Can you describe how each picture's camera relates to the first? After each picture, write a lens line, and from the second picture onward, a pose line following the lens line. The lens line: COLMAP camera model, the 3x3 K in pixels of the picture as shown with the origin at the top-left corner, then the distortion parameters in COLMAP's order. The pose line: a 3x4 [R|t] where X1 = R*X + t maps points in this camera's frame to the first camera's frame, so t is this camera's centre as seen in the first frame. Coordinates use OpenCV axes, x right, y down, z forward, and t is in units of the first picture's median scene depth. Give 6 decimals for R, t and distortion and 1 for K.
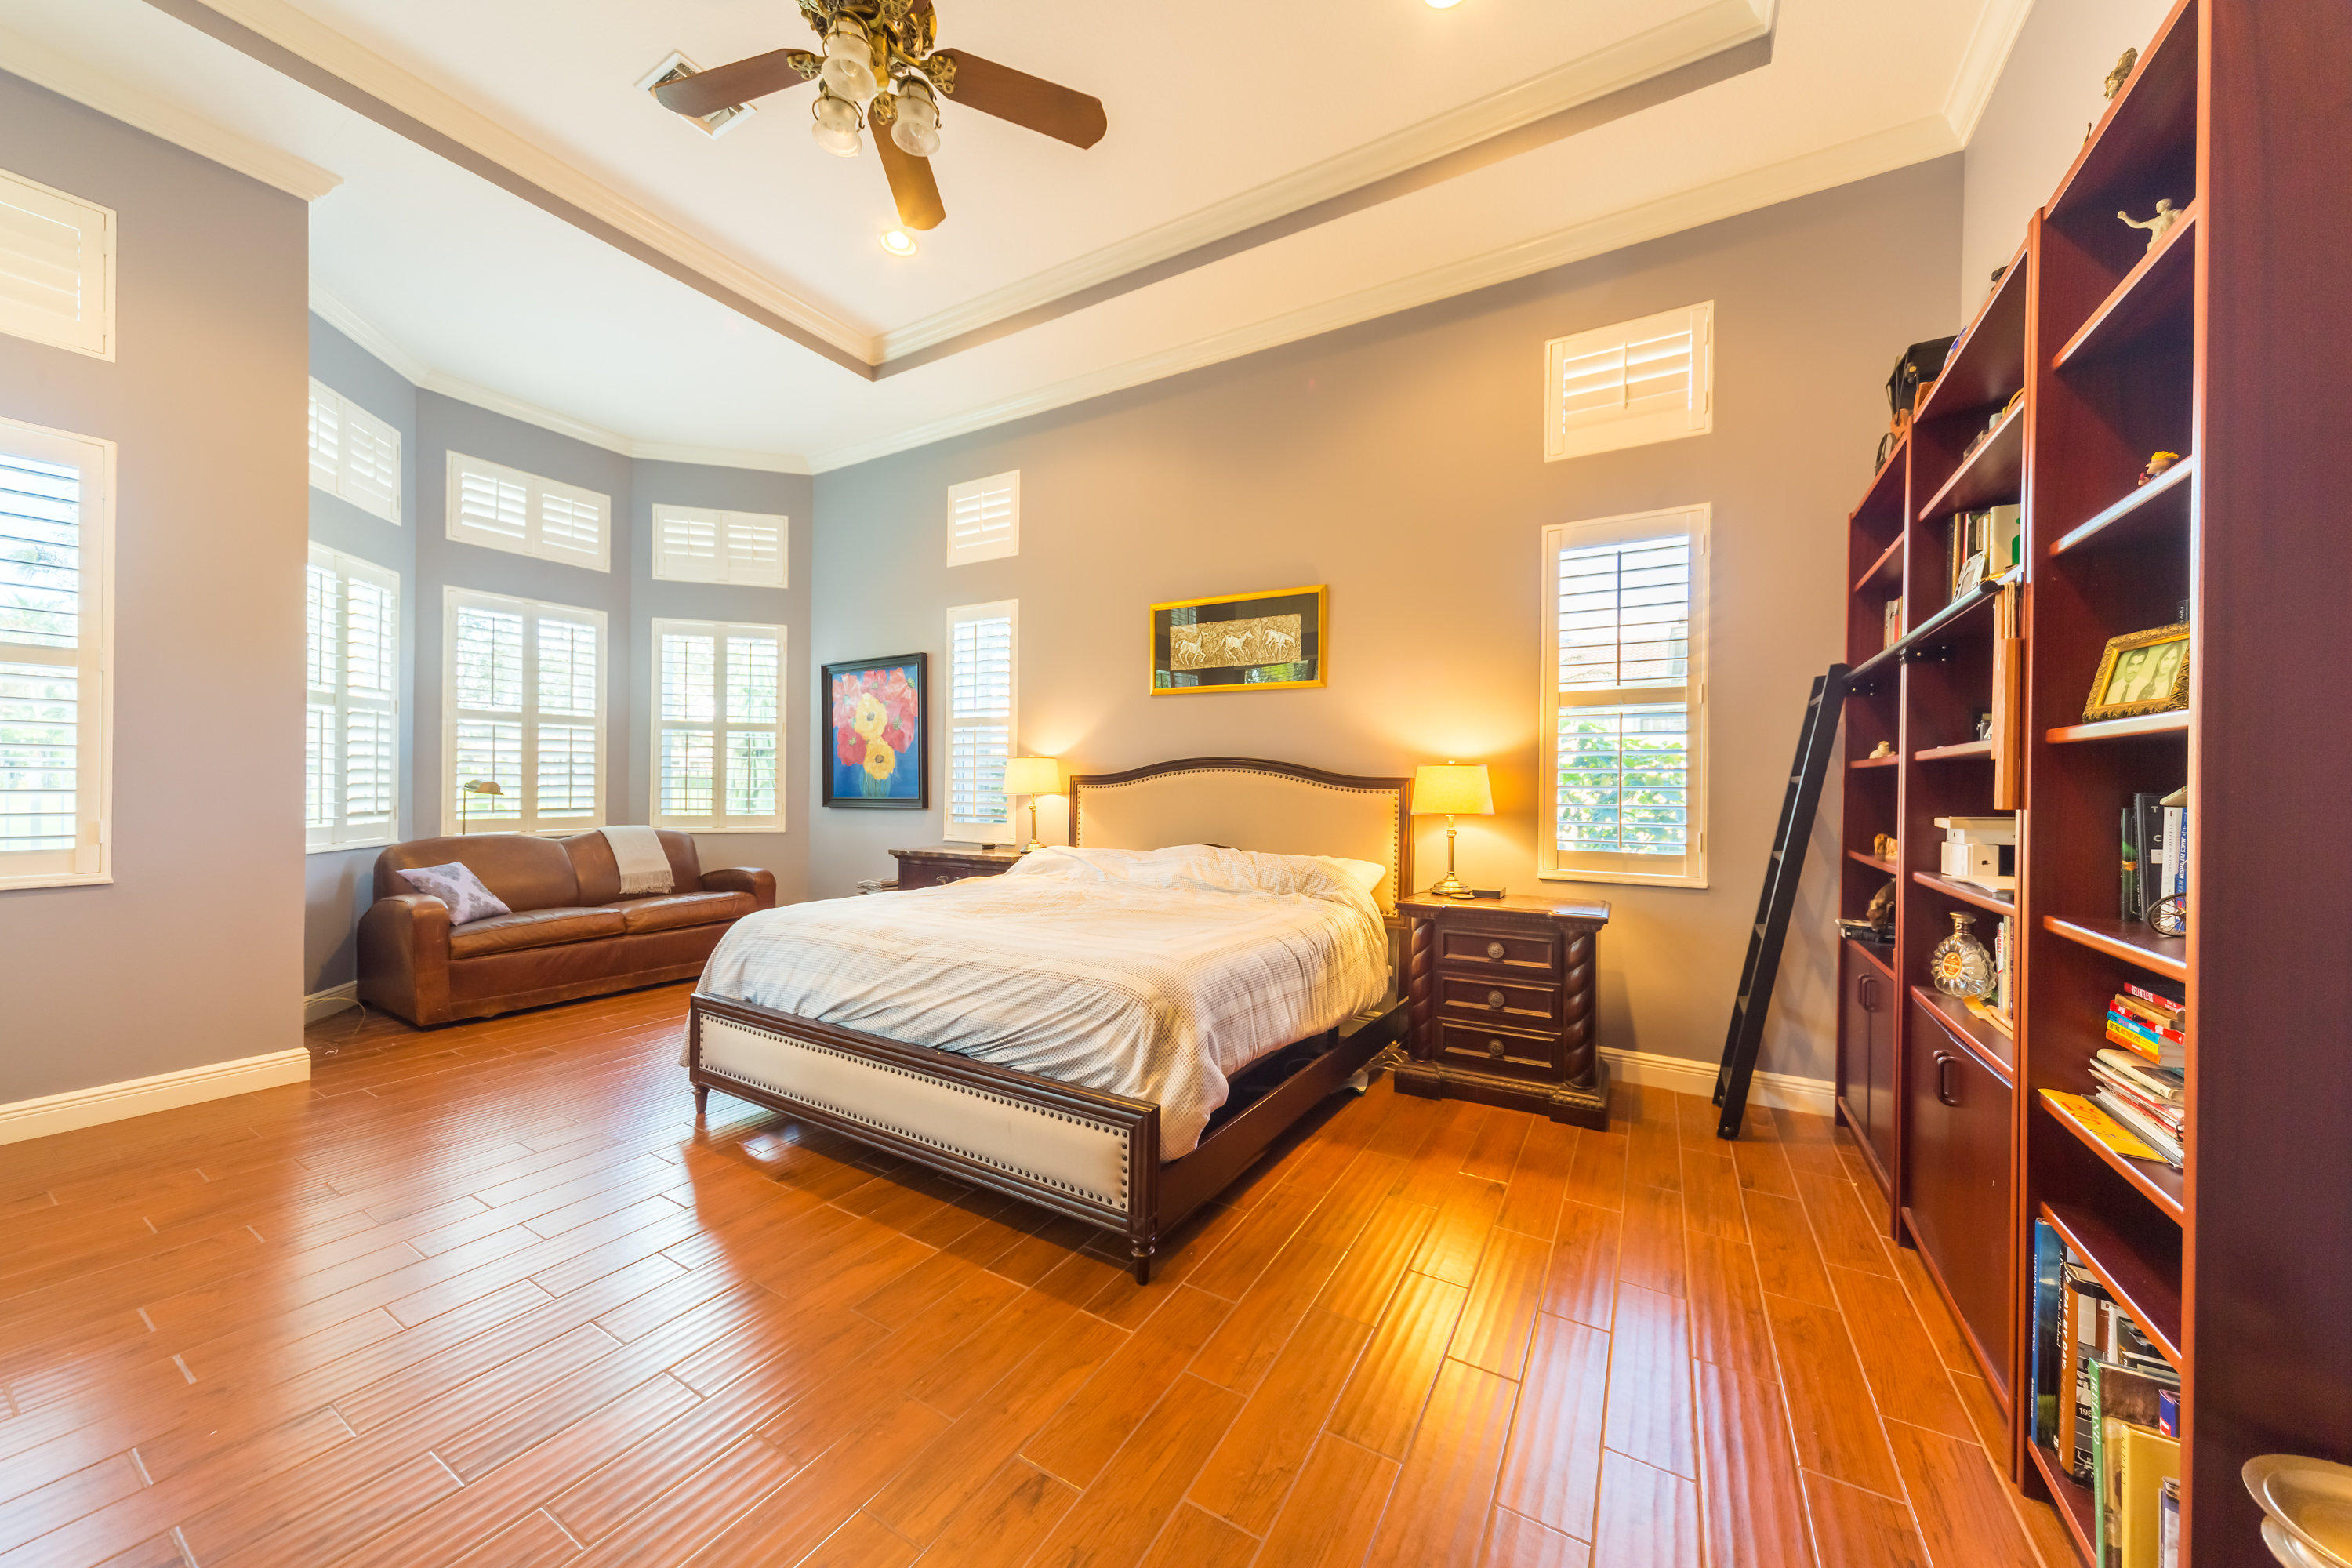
lens RADIAL K [[822.3, 0, 1181.4], [0, 822.3, 786.9], [0, 0, 1]] dist [0.004088, -0.001163]
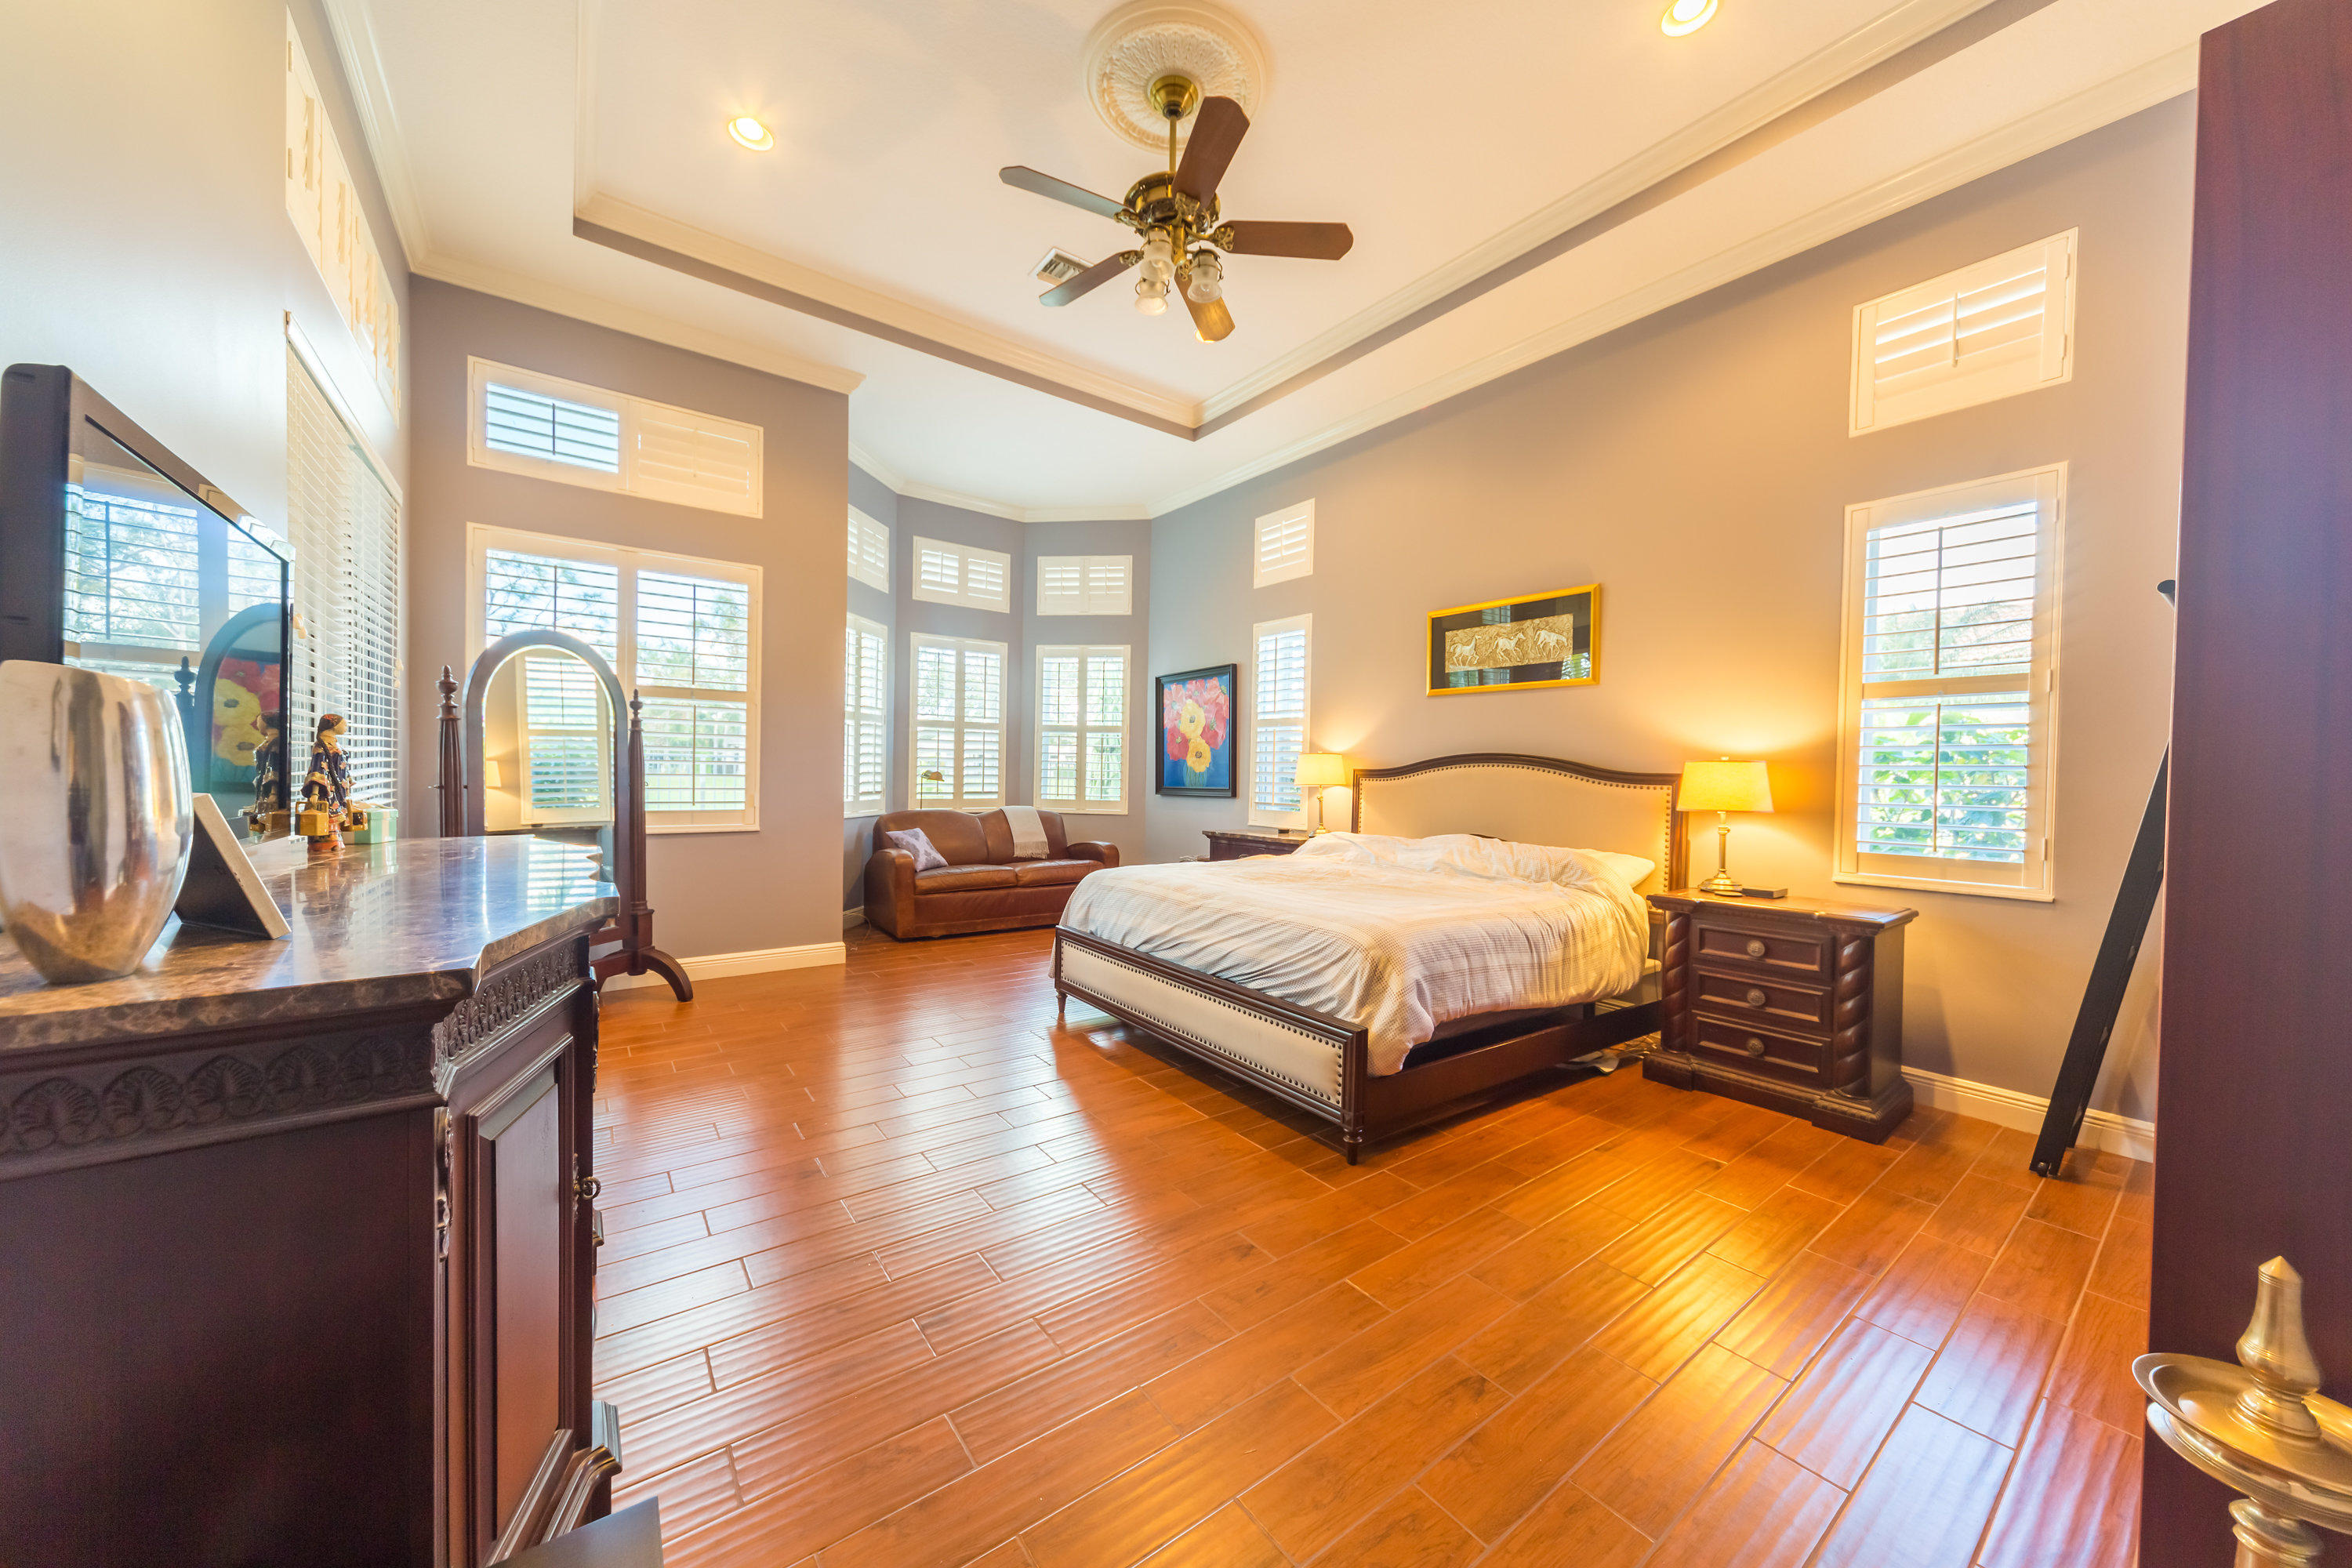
lens RADIAL K [[822.3, 0, 1176.8], [0, 822.3, 787.7], [0, 0, 1]] dist [0.004088, -0.001163]
pose [[0.919423, 0.014348, -0.393008, 0.116740], [-0.010789, 0.999878, 0.011265, 0.001209], [0.393122, -0.006117, 0.919466, -0.170228]]
